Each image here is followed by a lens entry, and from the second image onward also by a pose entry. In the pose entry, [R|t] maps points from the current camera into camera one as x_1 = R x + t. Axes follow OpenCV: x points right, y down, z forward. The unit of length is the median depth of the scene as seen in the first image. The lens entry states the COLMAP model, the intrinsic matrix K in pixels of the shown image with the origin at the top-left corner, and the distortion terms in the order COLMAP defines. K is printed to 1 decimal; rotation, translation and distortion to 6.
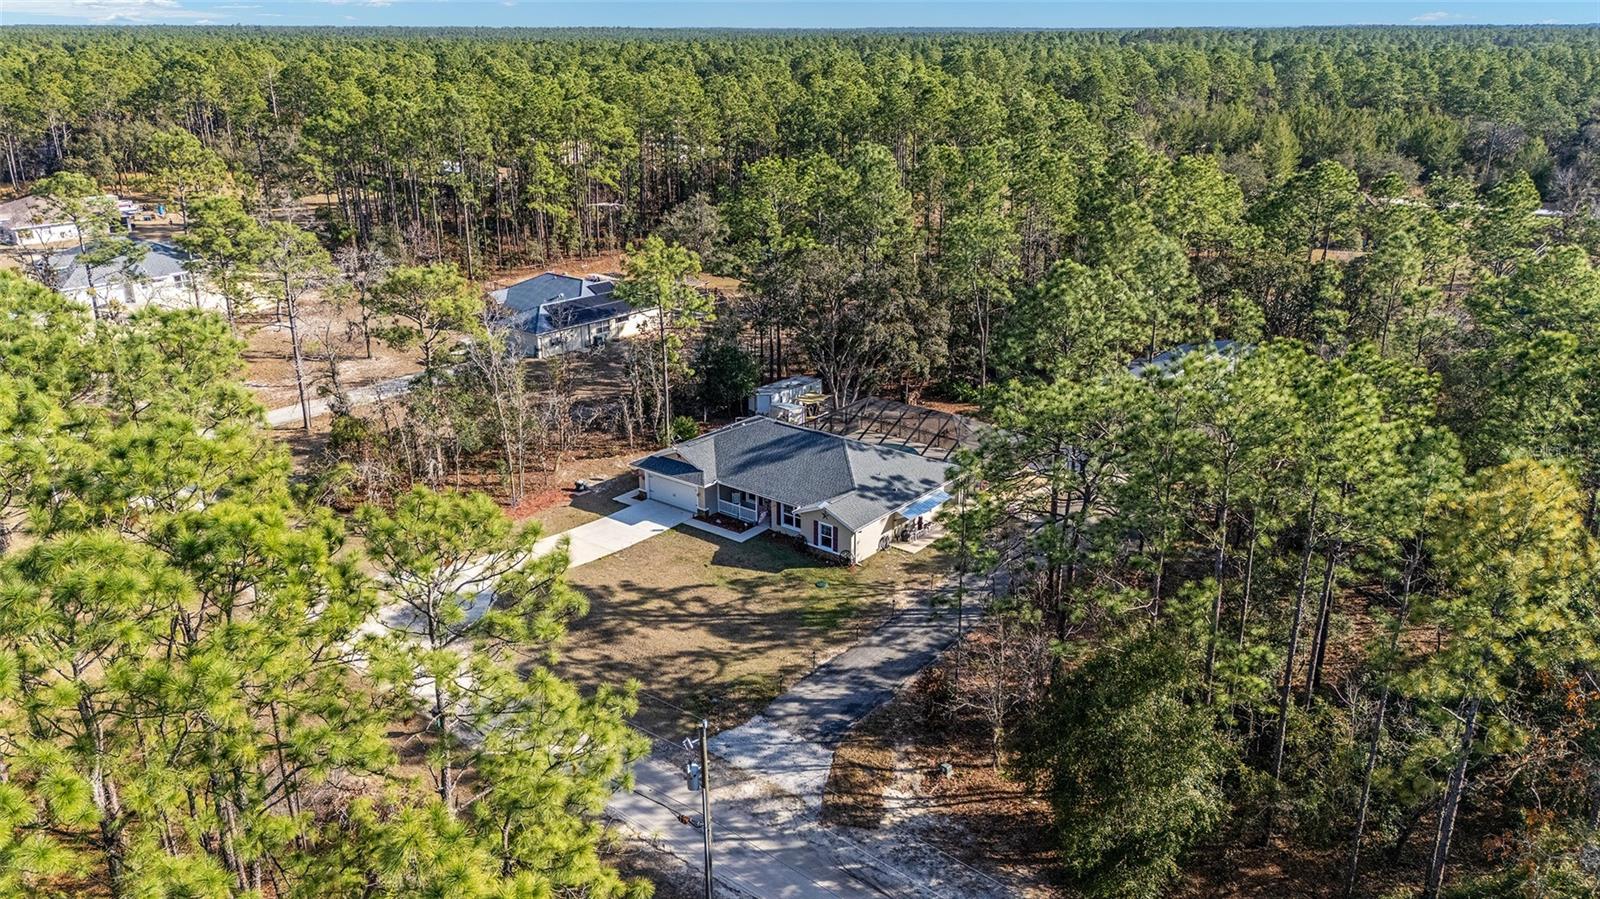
lens RADIAL K [[1181.5, 0, 800.0], [0, 1181.5, 449.5], [0, 0, 1]] dist [0.055927, -0.003030]
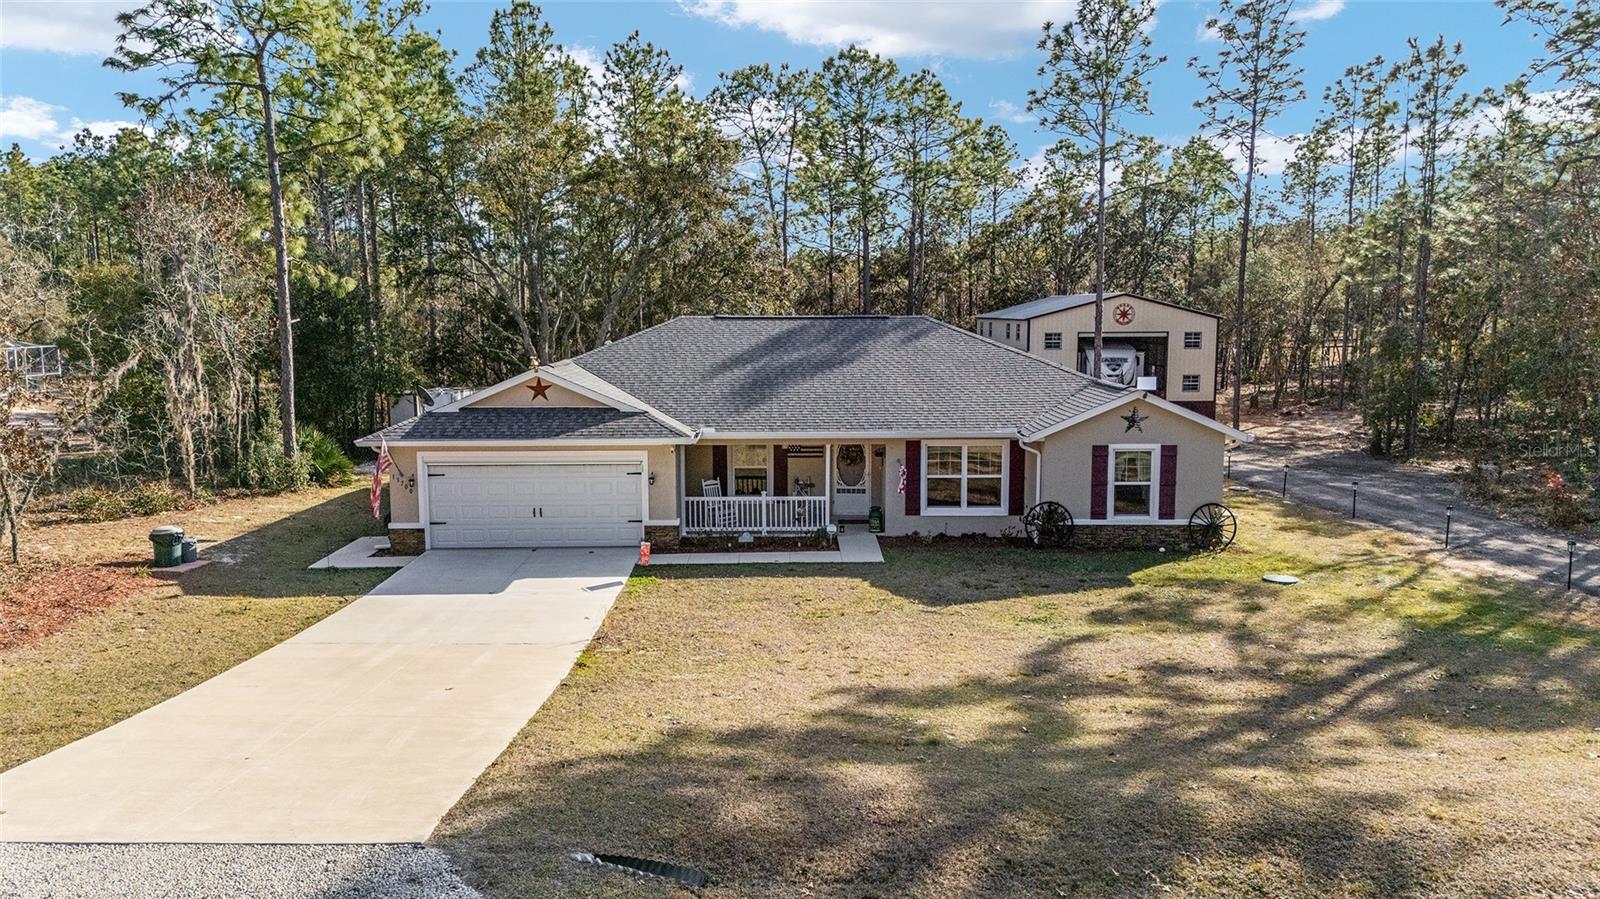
lens RADIAL K [[1181.5, 0, 800.0], [0, 1181.5, 449.5], [0, 0, 1]] dist [0.055927, -0.003030]
pose [[0.767159, -0.074871, 0.637072, -0.315870], [0.208078, 0.968506, -0.136745, 0.100002], [-0.606770, 0.237466, 0.758577, 0.847524]]
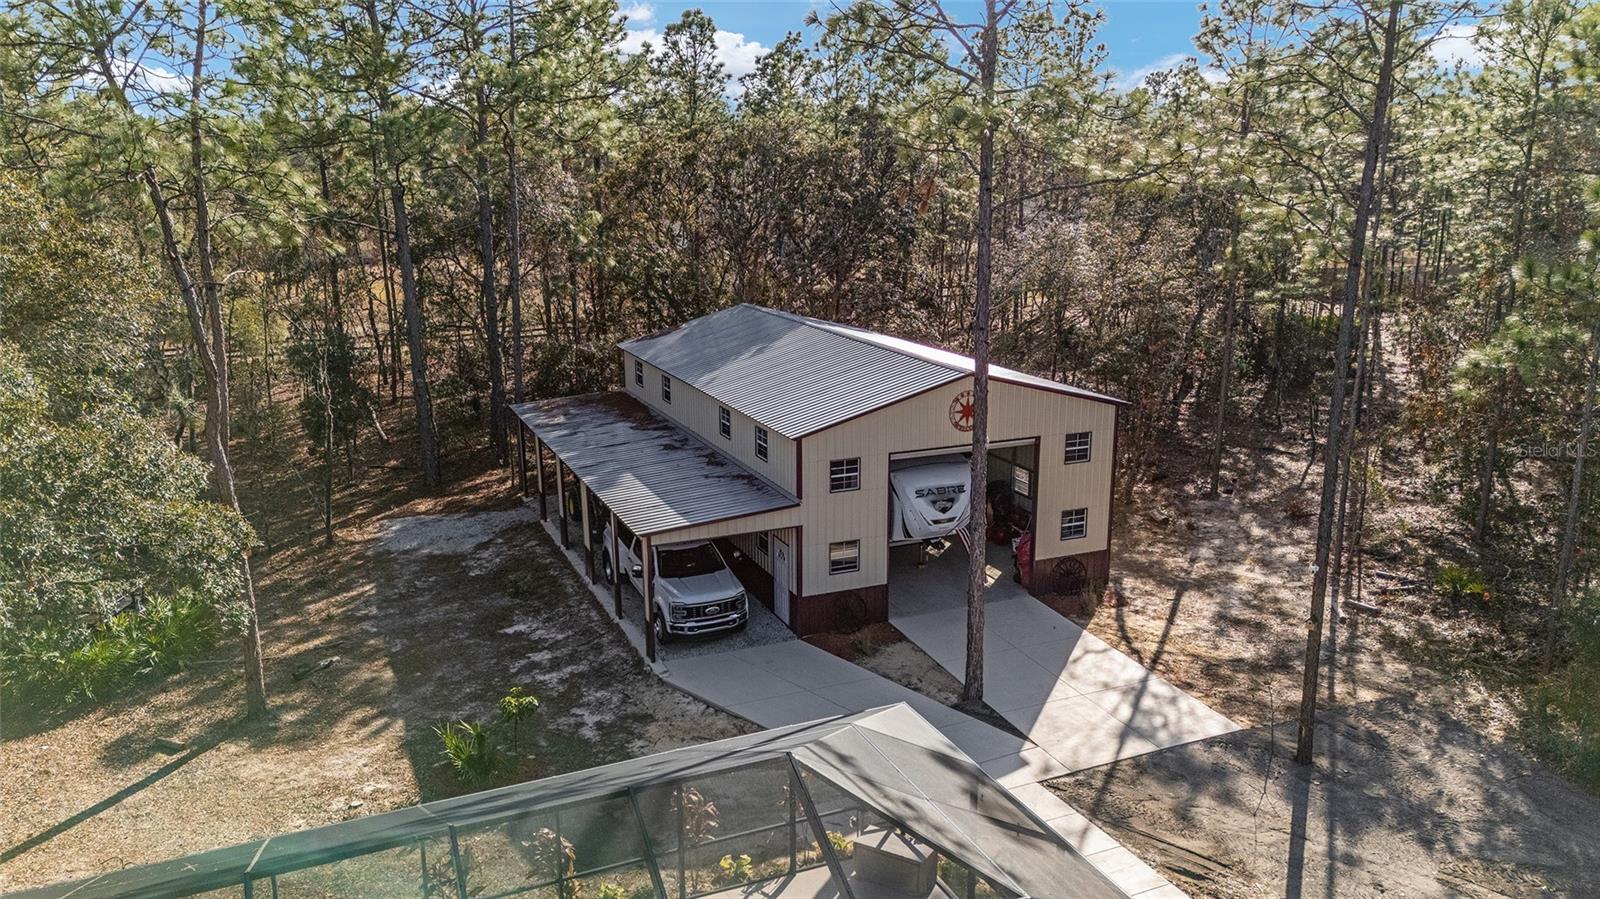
lens RADIAL K [[1181.5, 0, 800.0], [0, 1181.5, 449.5], [0, 0, 1]] dist [0.055927, -0.003030]
pose [[0.459004, -0.209444, 0.863394, 0.007548], [0.287137, 0.954632, 0.078927, -0.100284], [-0.840754, 0.211685, 0.498319, 1.168750]]
